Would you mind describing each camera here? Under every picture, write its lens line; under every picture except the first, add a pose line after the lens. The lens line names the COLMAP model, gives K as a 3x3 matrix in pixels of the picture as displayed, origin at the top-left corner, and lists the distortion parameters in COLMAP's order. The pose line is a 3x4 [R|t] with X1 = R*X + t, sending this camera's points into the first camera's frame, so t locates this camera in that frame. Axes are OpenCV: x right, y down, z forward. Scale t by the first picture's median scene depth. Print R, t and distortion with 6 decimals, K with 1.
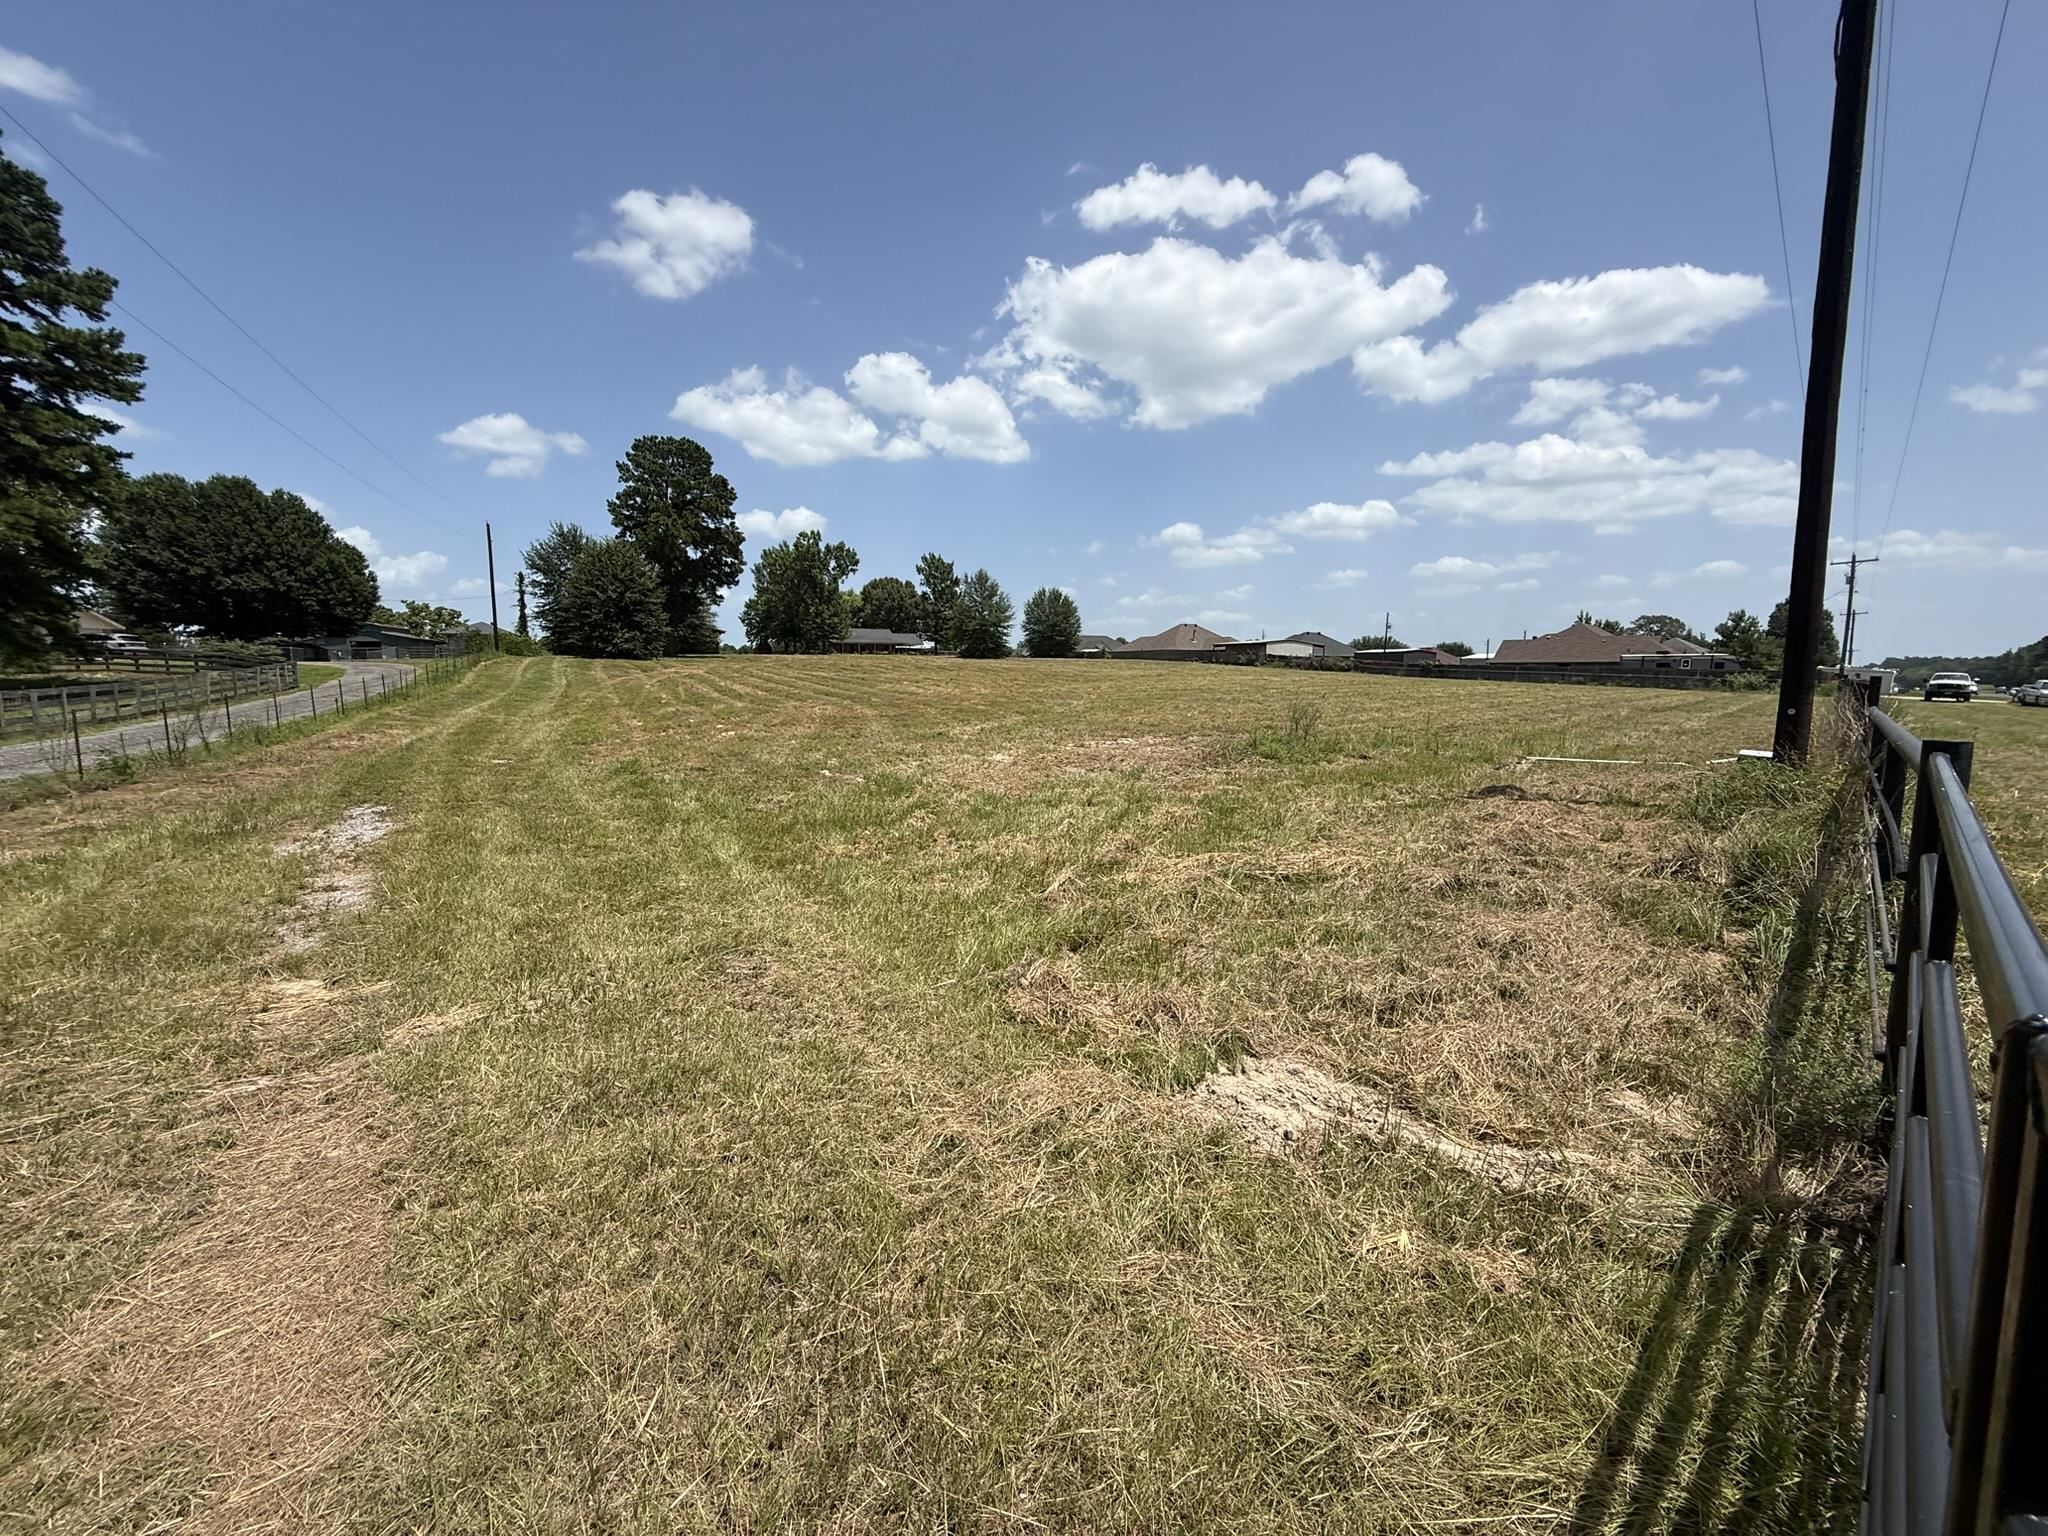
lens RADIAL K [[813.5, 0, 1016.9], [0, 813.5, 764.6], [0, 0, 1]] dist [0.001877, -0.000285]
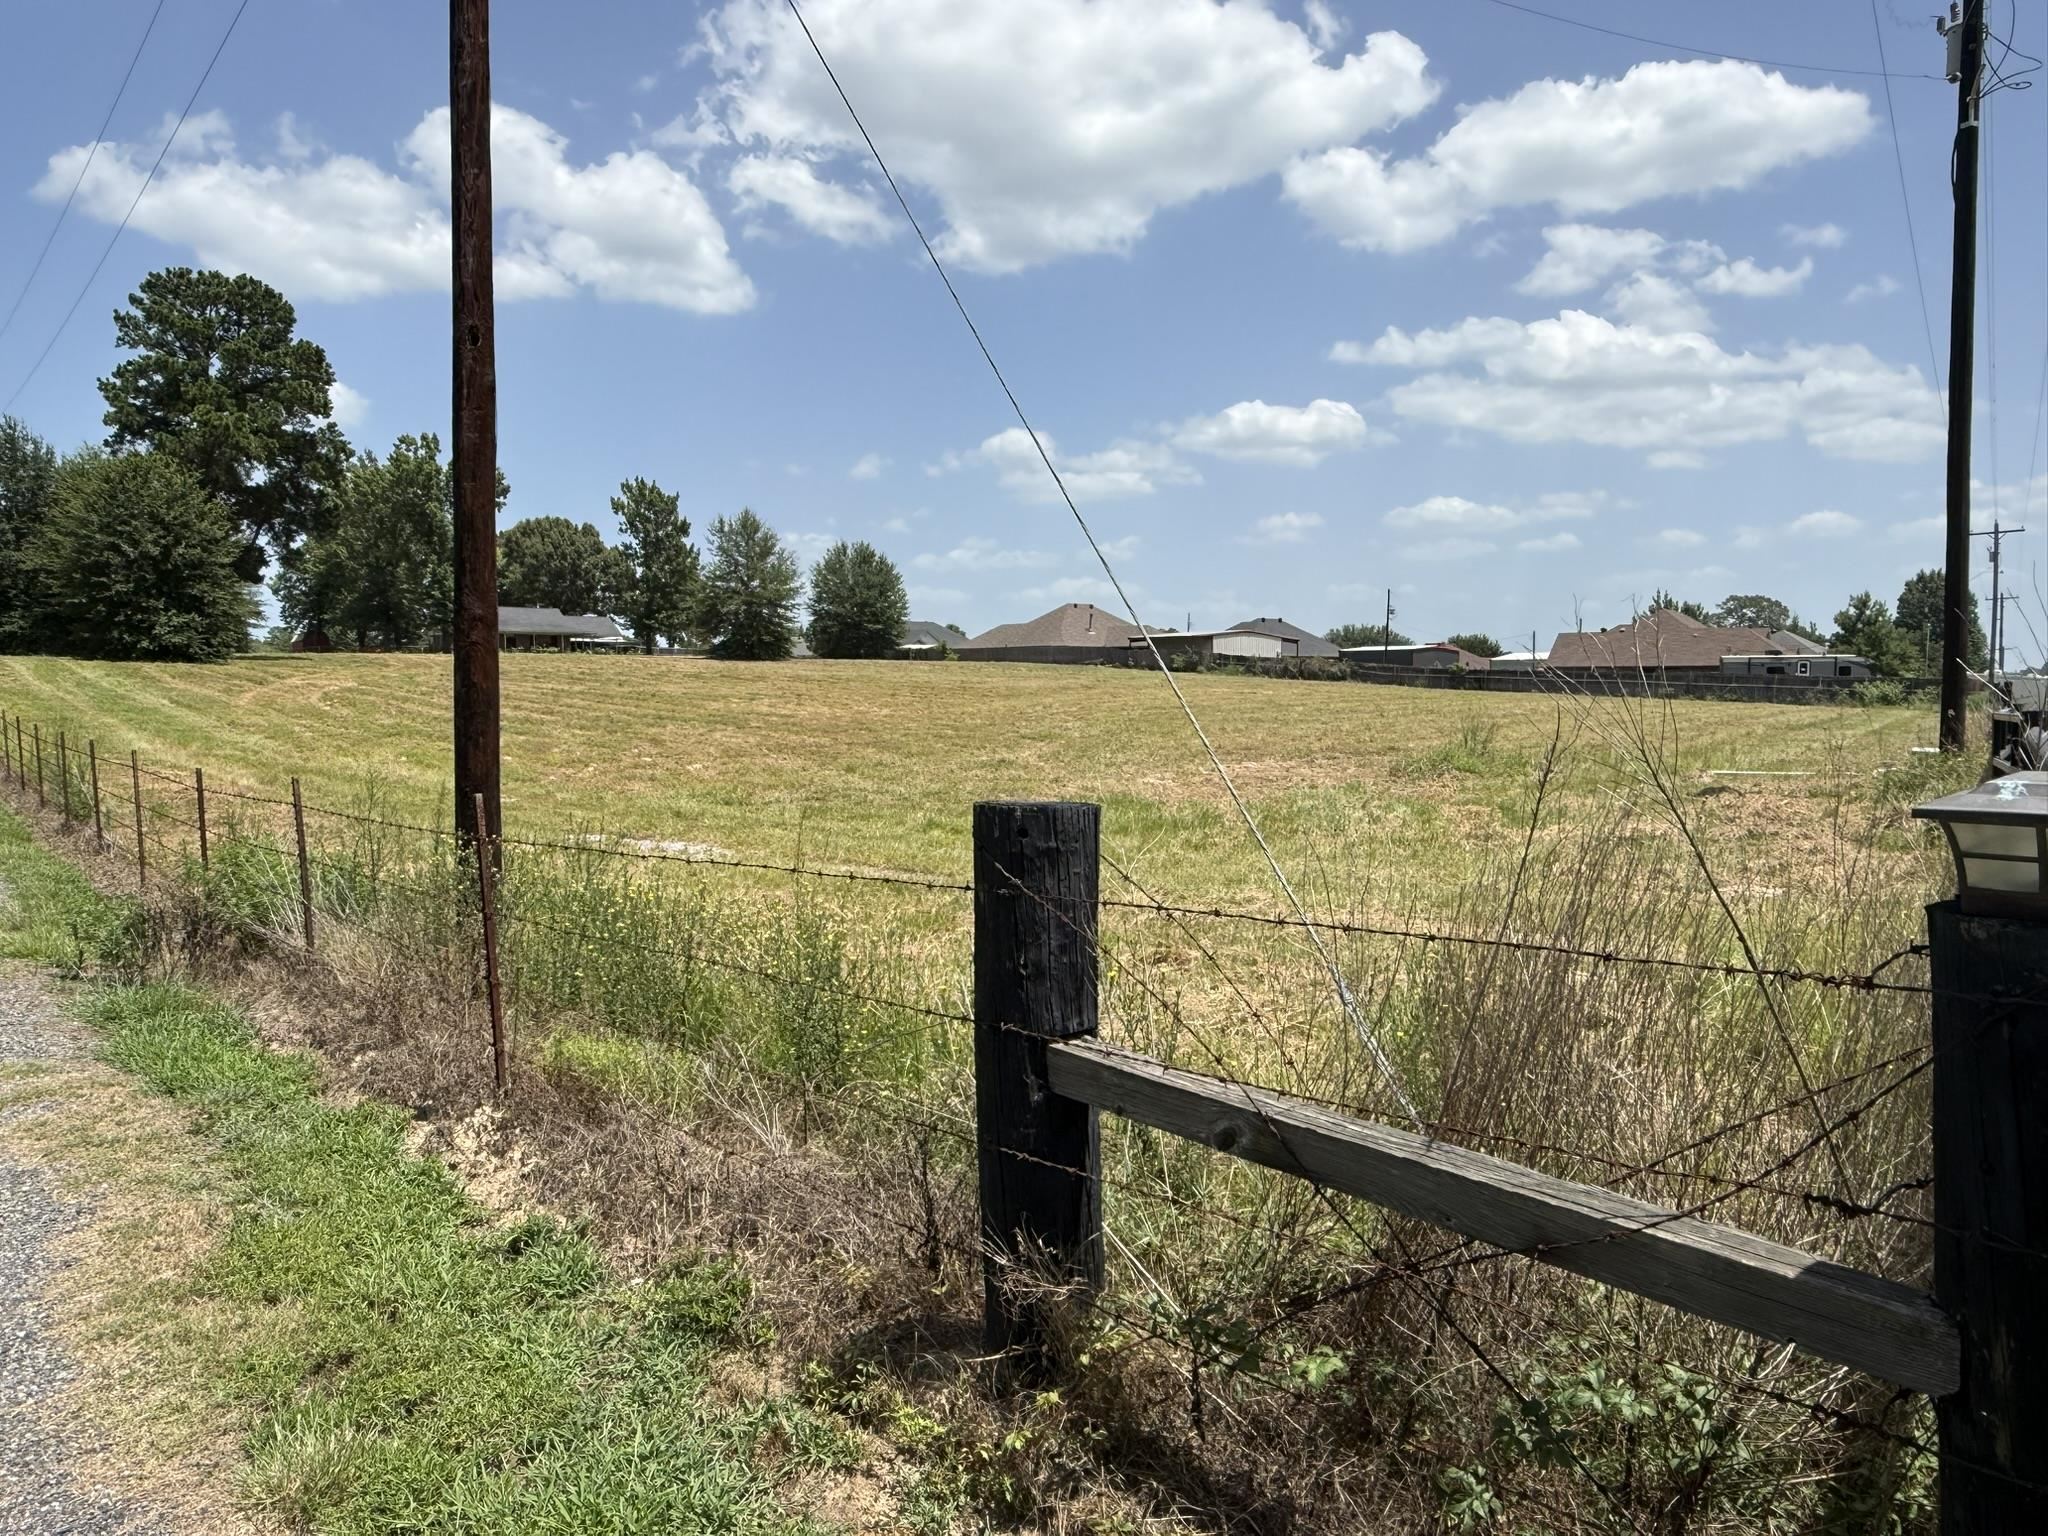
lens RADIAL K [[1441.1, 0, 1026.2], [0, 1441.1, 773.2], [0, 0, 1]] dist [0.000336, 0.002088]
pose [[0.980218, -0.015416, 0.197321, -0.109335], [0.025428, 0.998509, -0.048309, 0.012806], [-0.196282, 0.052371, 0.979148, -0.108876]]
